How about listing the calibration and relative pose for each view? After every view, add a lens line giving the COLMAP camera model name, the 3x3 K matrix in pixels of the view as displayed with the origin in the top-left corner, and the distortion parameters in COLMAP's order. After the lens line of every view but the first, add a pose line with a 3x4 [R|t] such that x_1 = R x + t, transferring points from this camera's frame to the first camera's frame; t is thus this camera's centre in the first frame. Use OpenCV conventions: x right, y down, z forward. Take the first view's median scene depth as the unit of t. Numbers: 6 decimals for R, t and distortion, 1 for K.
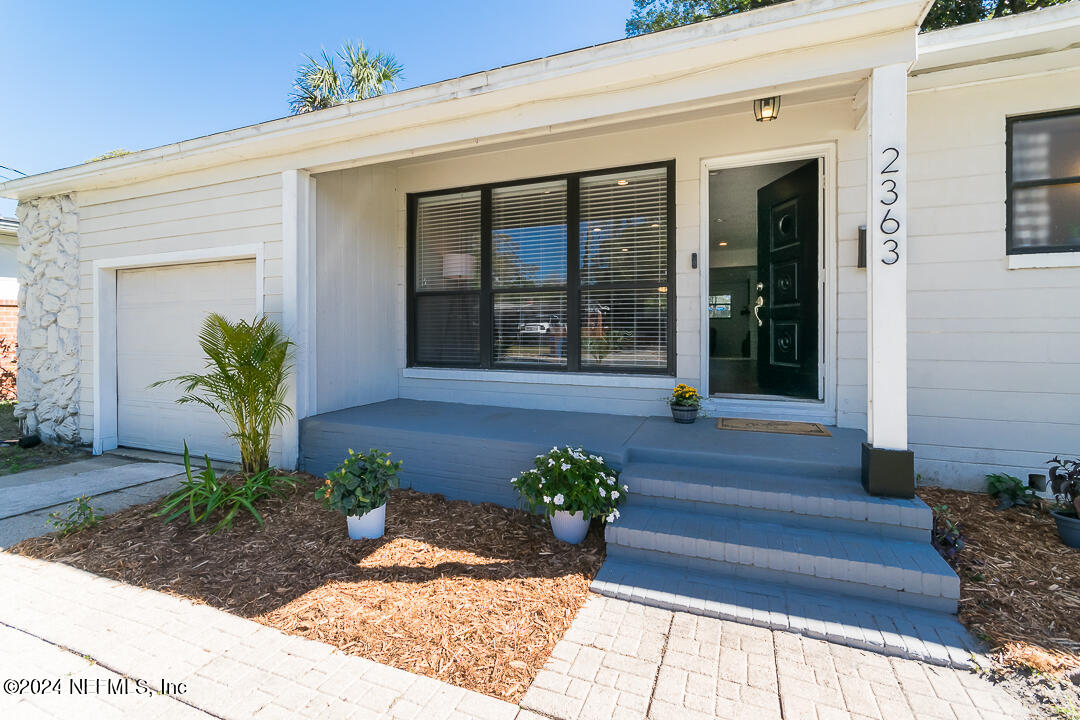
lens RADIAL K [[482.3, 0, 554.2], [0, 482.3, 338.6], [0, 0, 1]] dist [0.000127, 0.000024]
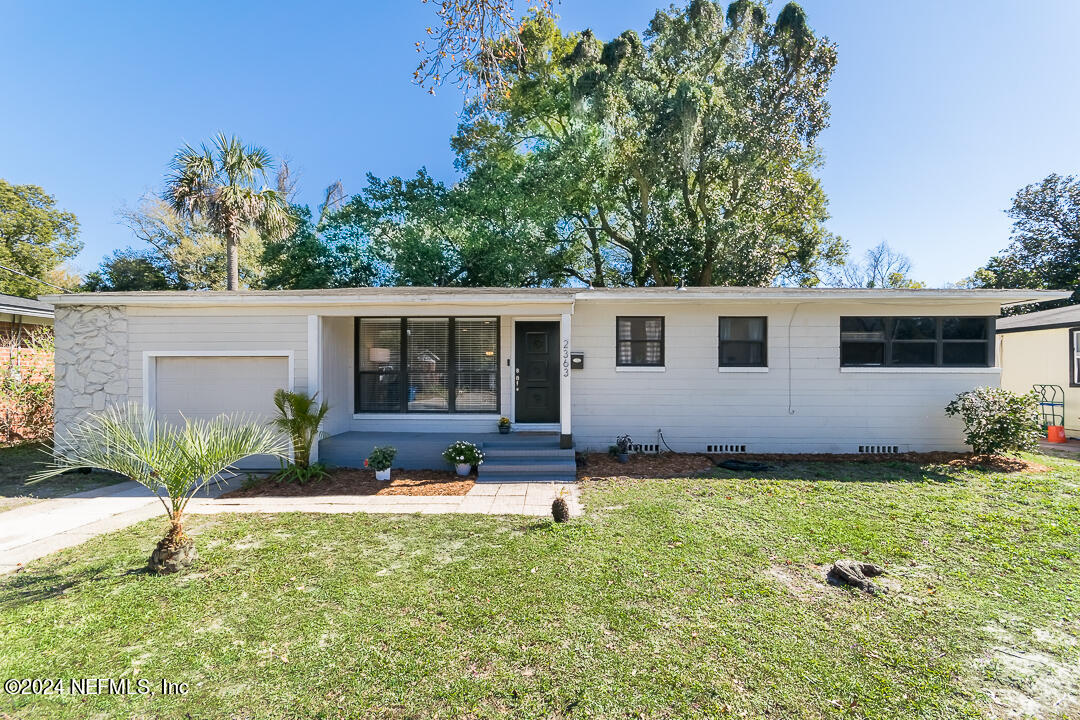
lens RADIAL K [[482.3, 0, 554.2], [0, 482.3, 338.6], [0, 0, 1]] dist [0.000127, 0.000024]
pose [[0.931164, 0.028058, 0.363520, -0.381018], [0.003468, 0.996308, -0.085781, -0.086691], [-0.364584, 0.081137, 0.927629, -1.343439]]
